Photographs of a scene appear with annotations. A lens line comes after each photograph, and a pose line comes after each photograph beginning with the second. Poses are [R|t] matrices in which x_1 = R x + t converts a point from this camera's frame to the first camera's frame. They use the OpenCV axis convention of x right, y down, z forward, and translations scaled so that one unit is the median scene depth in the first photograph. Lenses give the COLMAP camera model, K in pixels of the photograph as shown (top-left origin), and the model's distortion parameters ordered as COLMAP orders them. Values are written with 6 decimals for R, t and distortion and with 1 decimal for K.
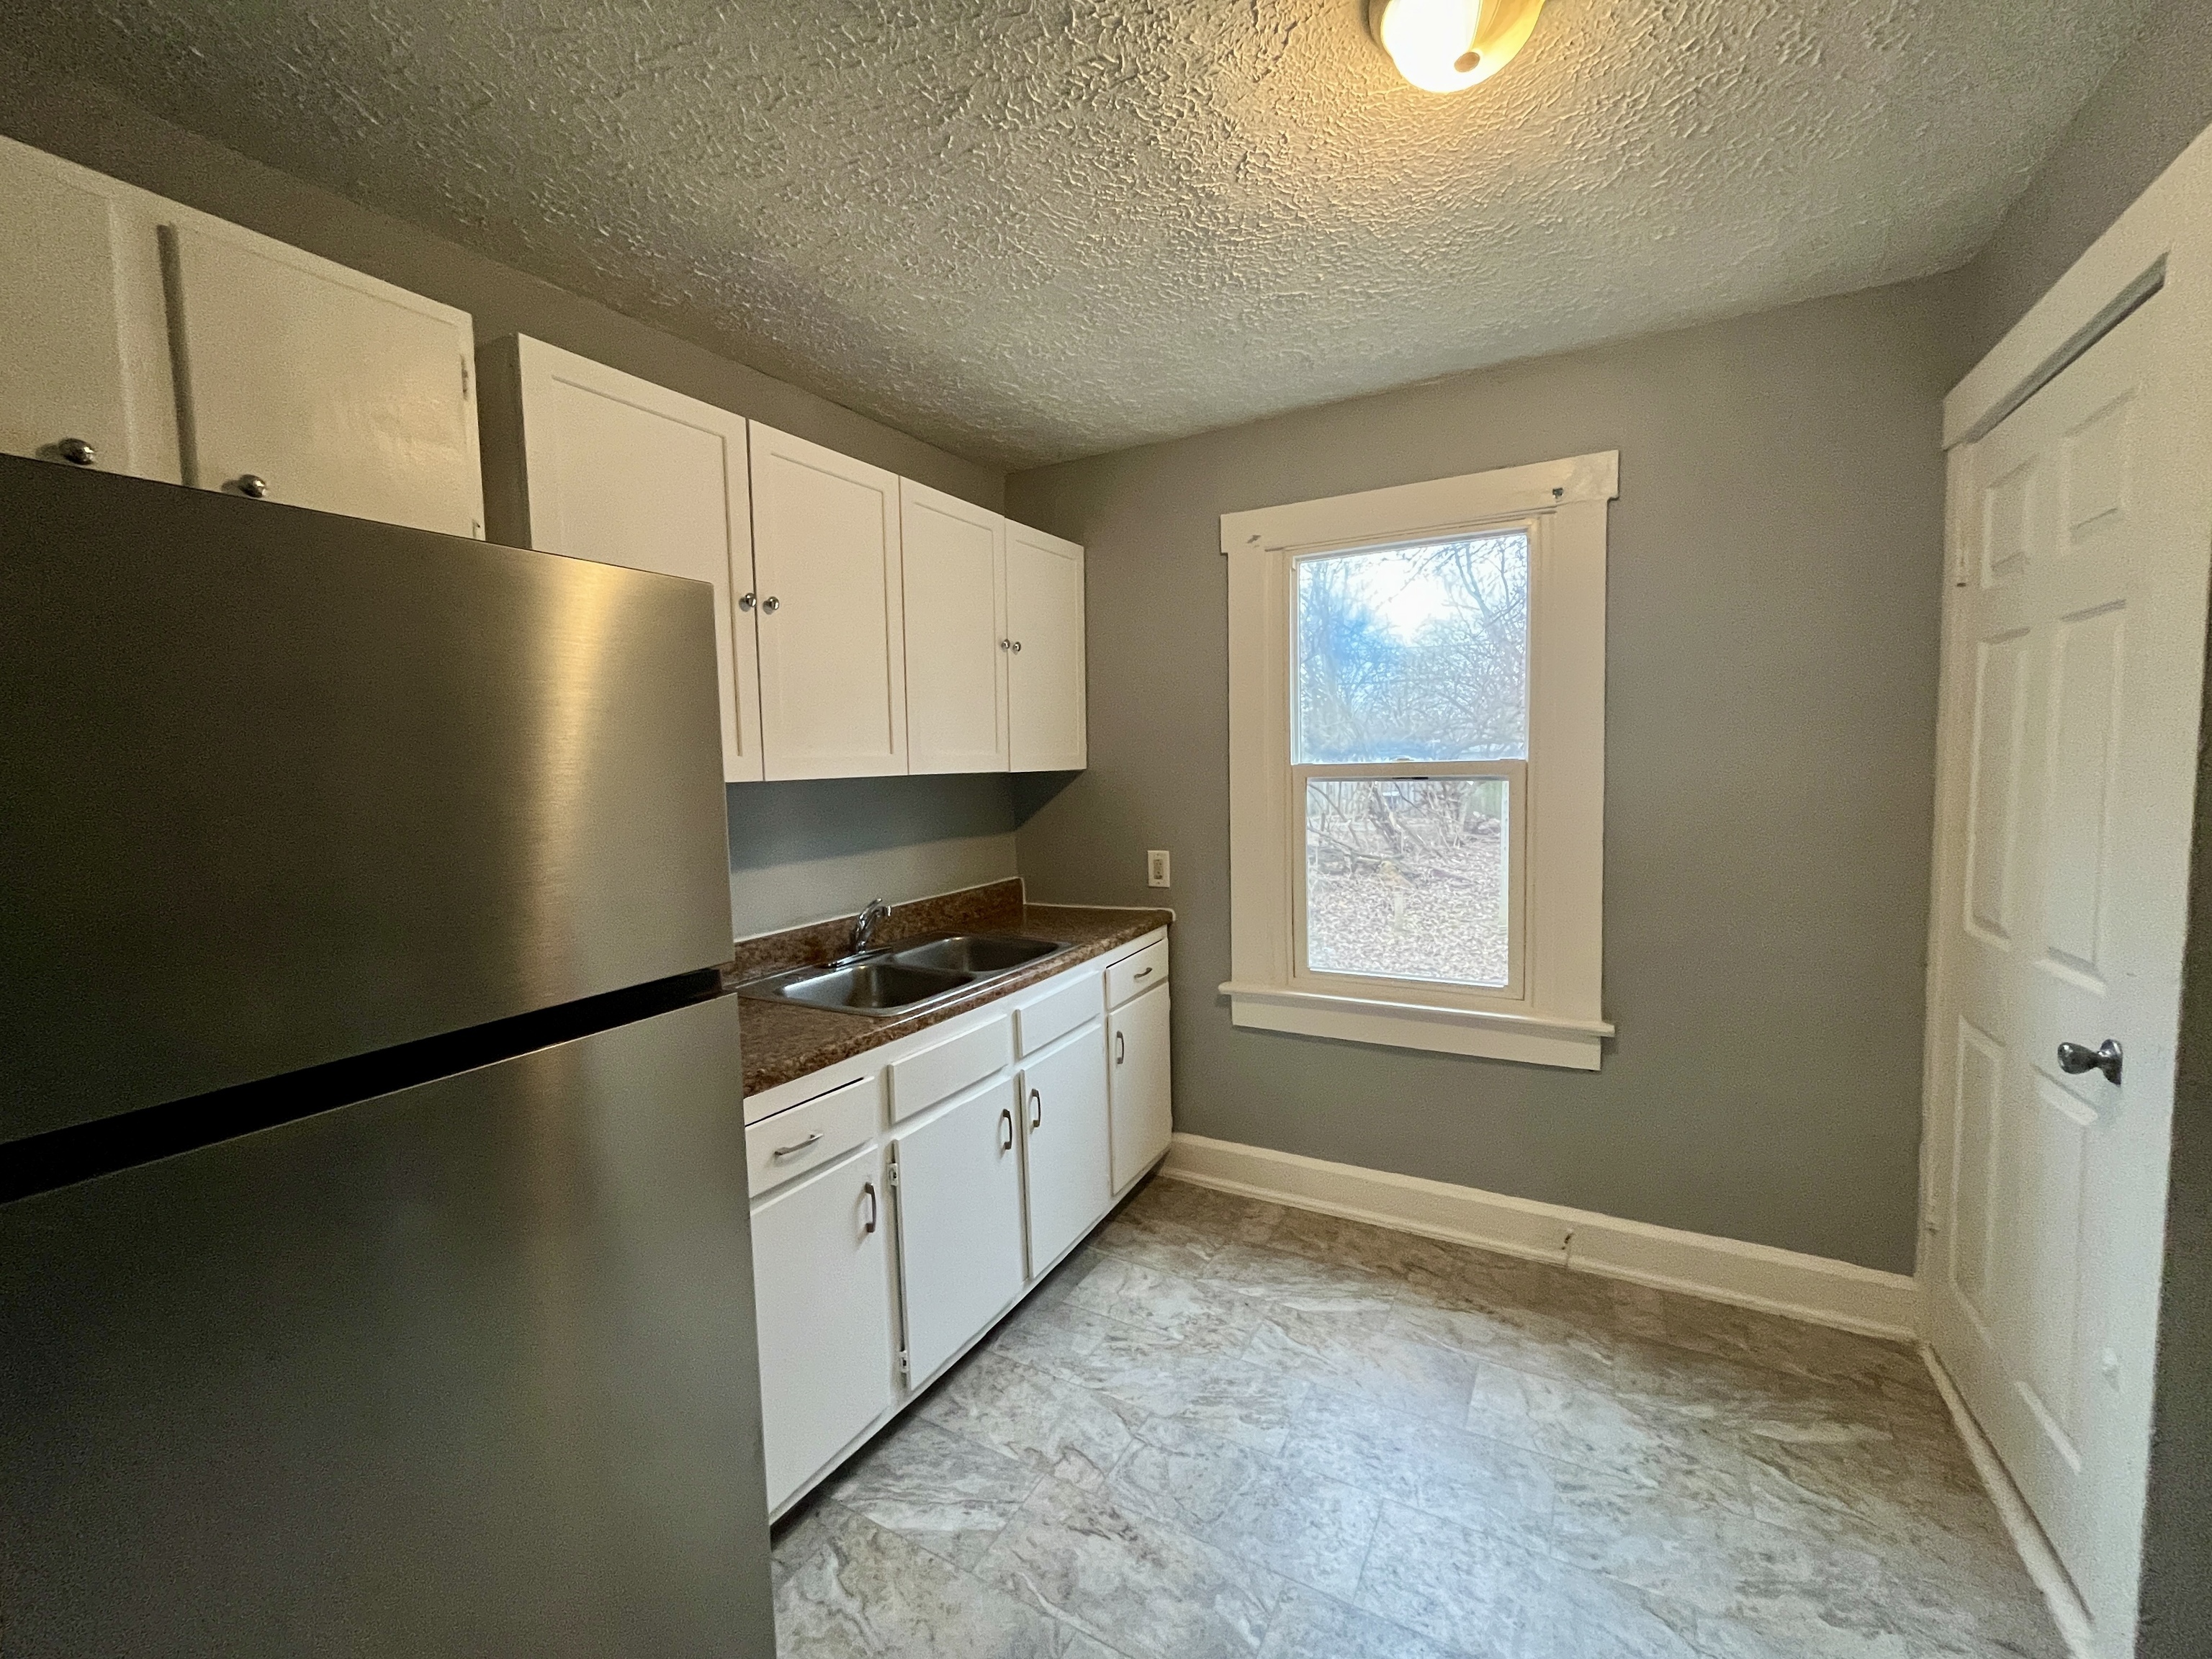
lens RADIAL K [[896.9, 0, 1100.6], [0, 896.9, 829.1], [0, 0, 1]] dist [-0.003678, 0.000137]
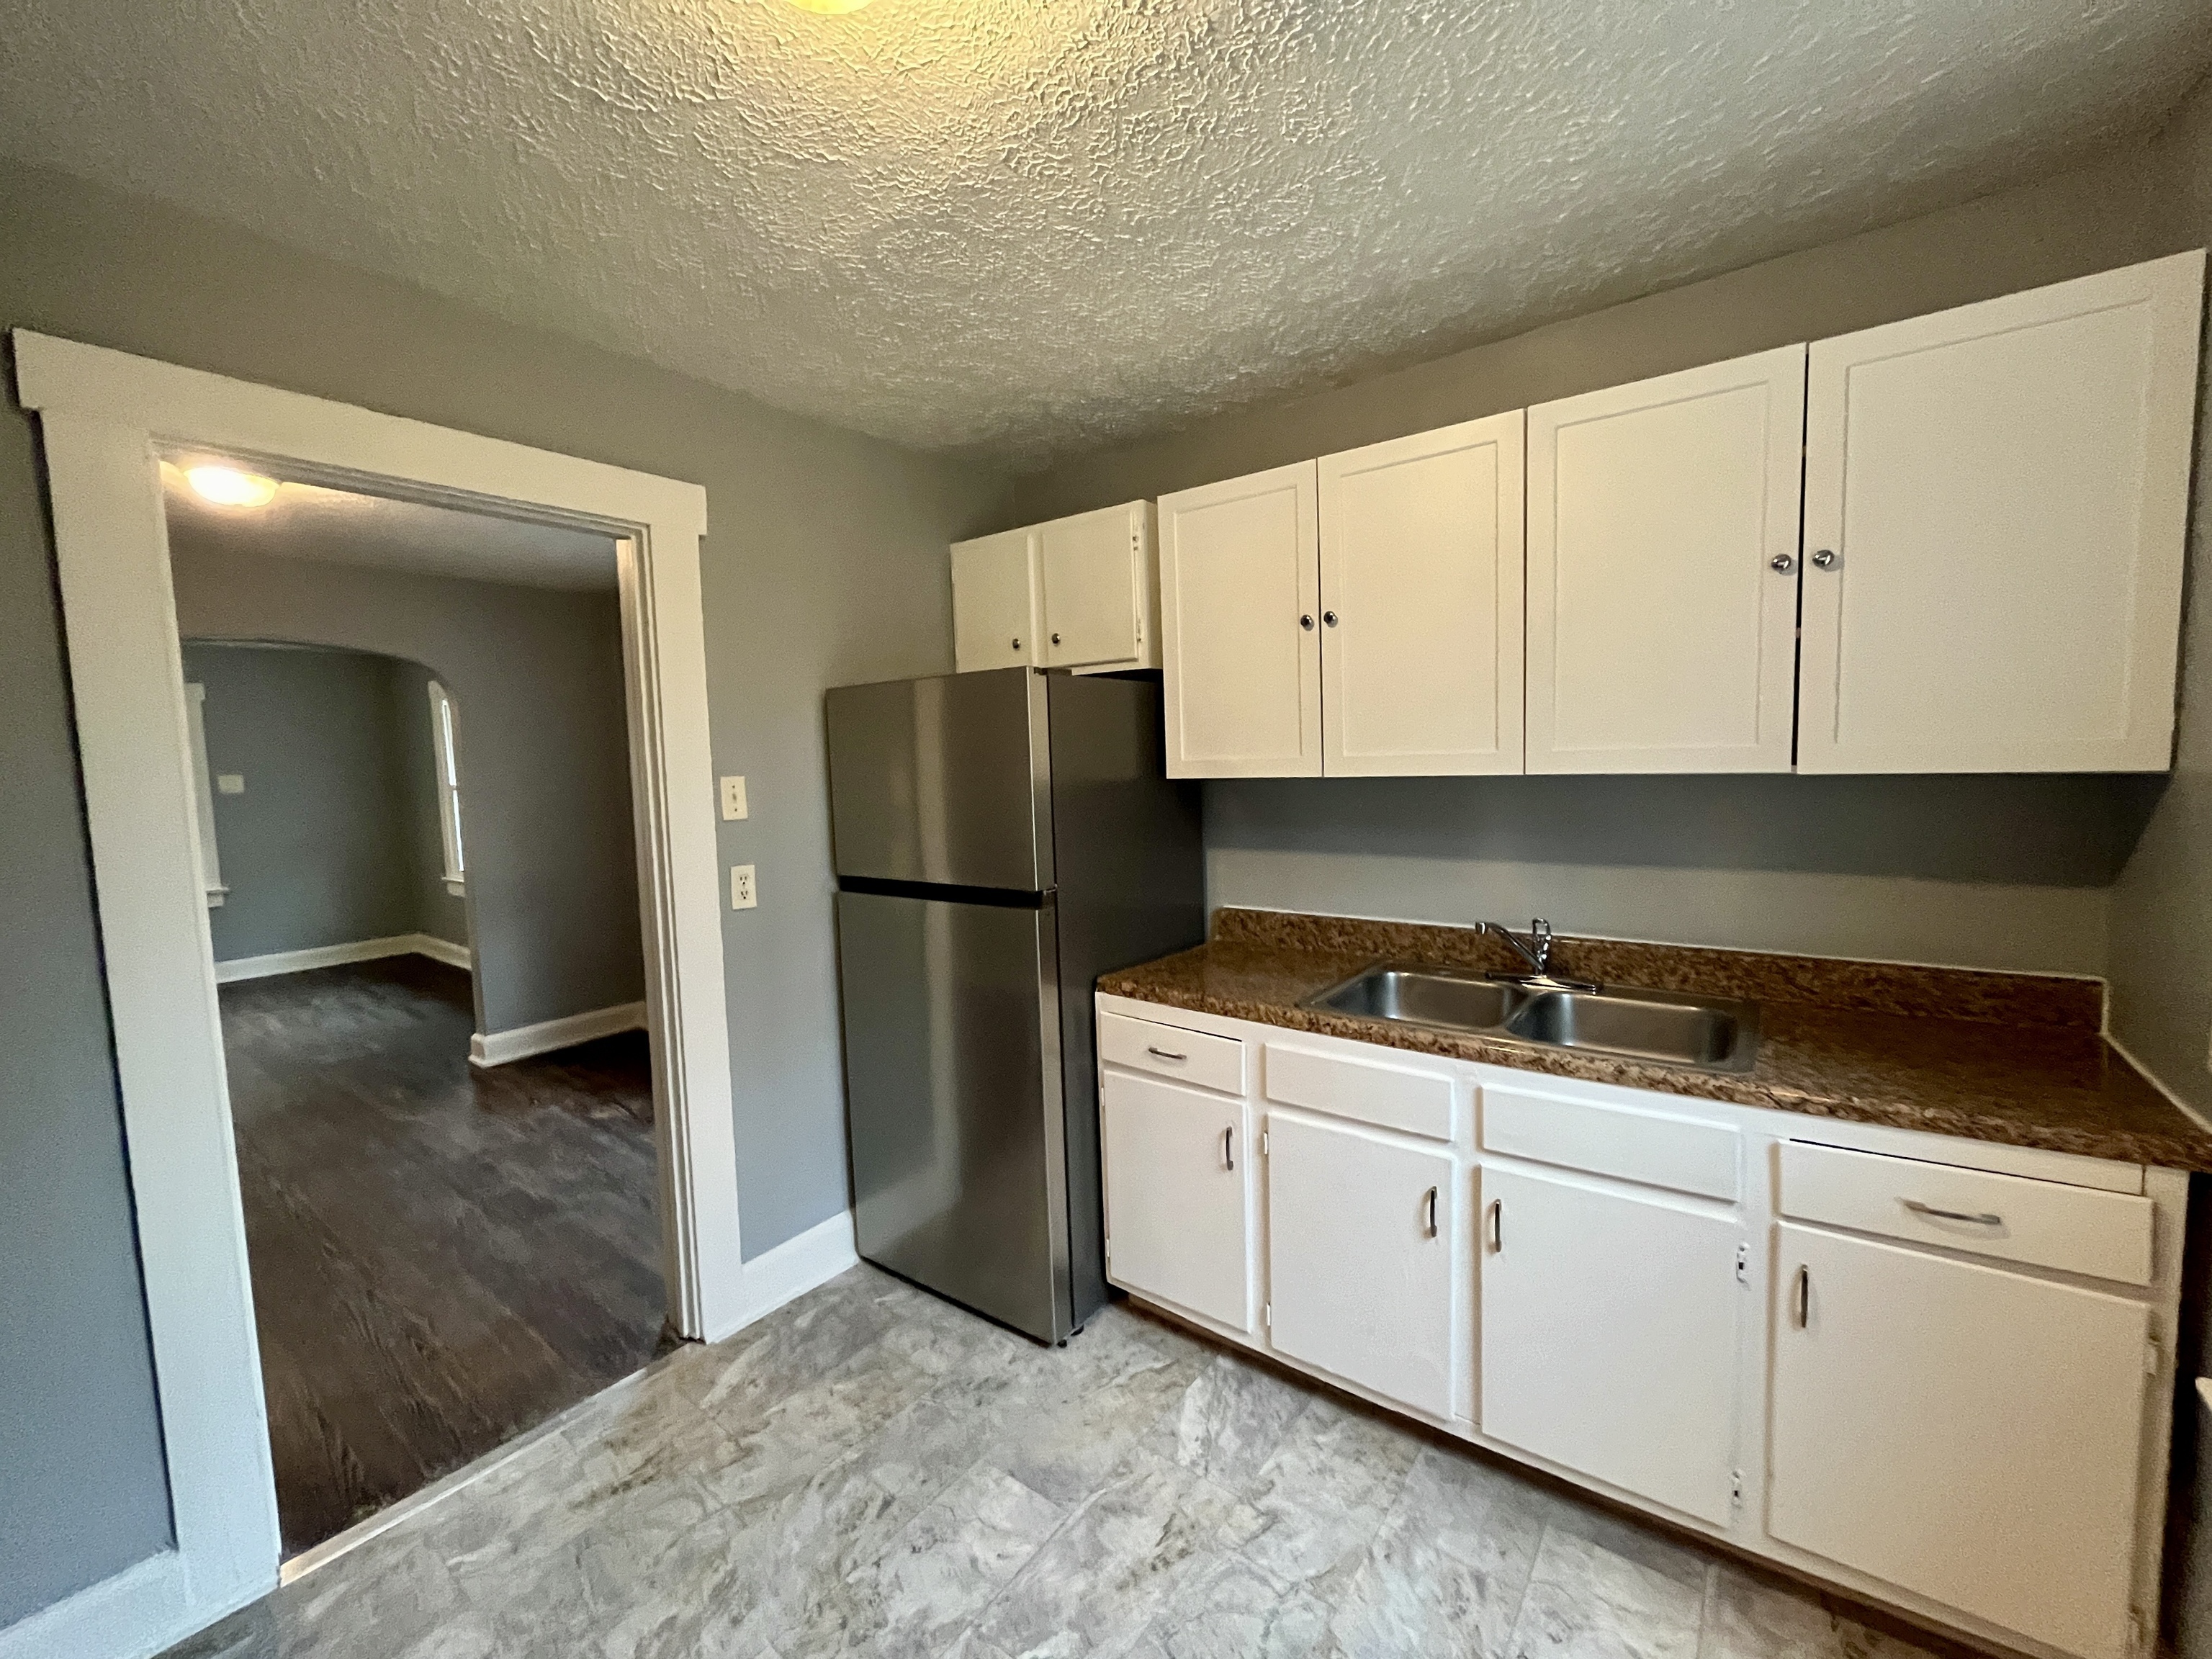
lens RADIAL K [[896.9, 0, 1107.5], [0, 896.9, 831.7], [0, 0, 1]] dist [-0.003678, 0.000137]
pose [[-0.132437, 0.113432, -0.984679, 0.769233], [-0.041427, 0.991929, 0.119839, -0.107764], [0.990325, 0.056663, -0.126669, 0.854870]]
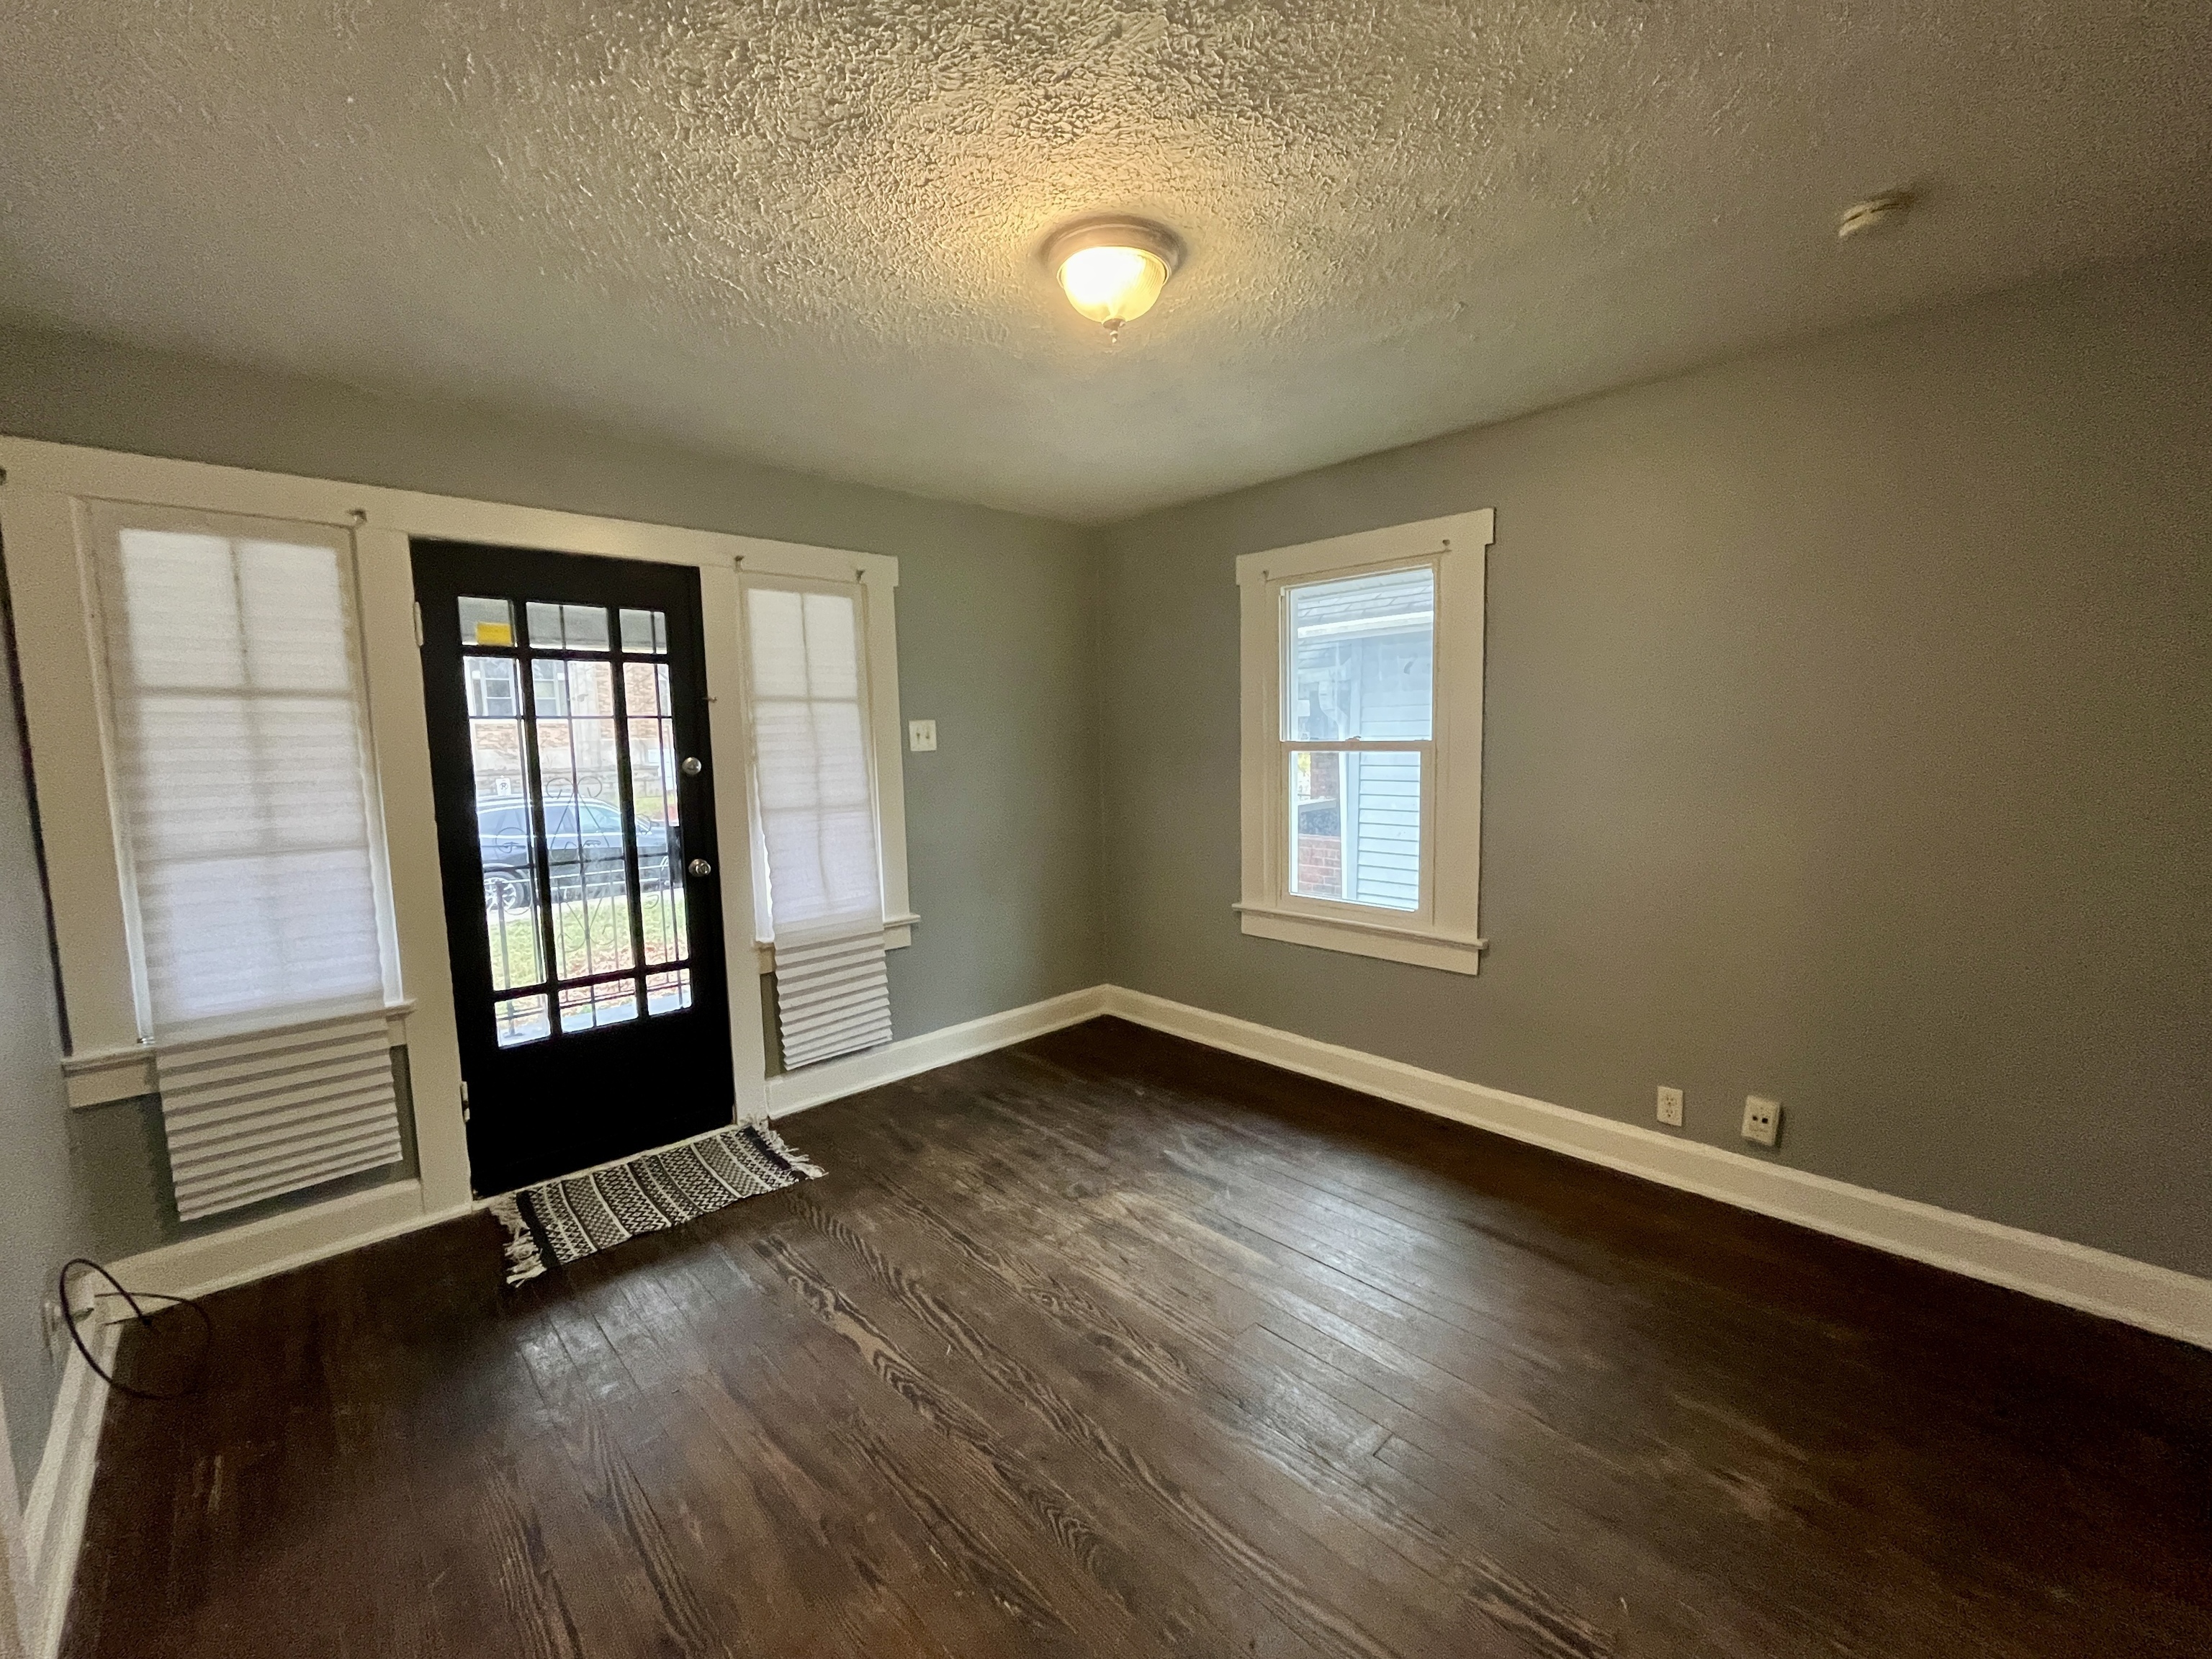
lens RADIAL K [[896.9, 0, 1100.1], [0, 896.9, 836.3], [0, 0, 1]] dist [-0.003678, 0.000137]
pose [[0.956615, 0.044005, -0.288013, 0.482703], [-0.033183, 0.998551, 0.042354, 0.031992], [0.289460, -0.030959, 0.956689, -0.529530]]
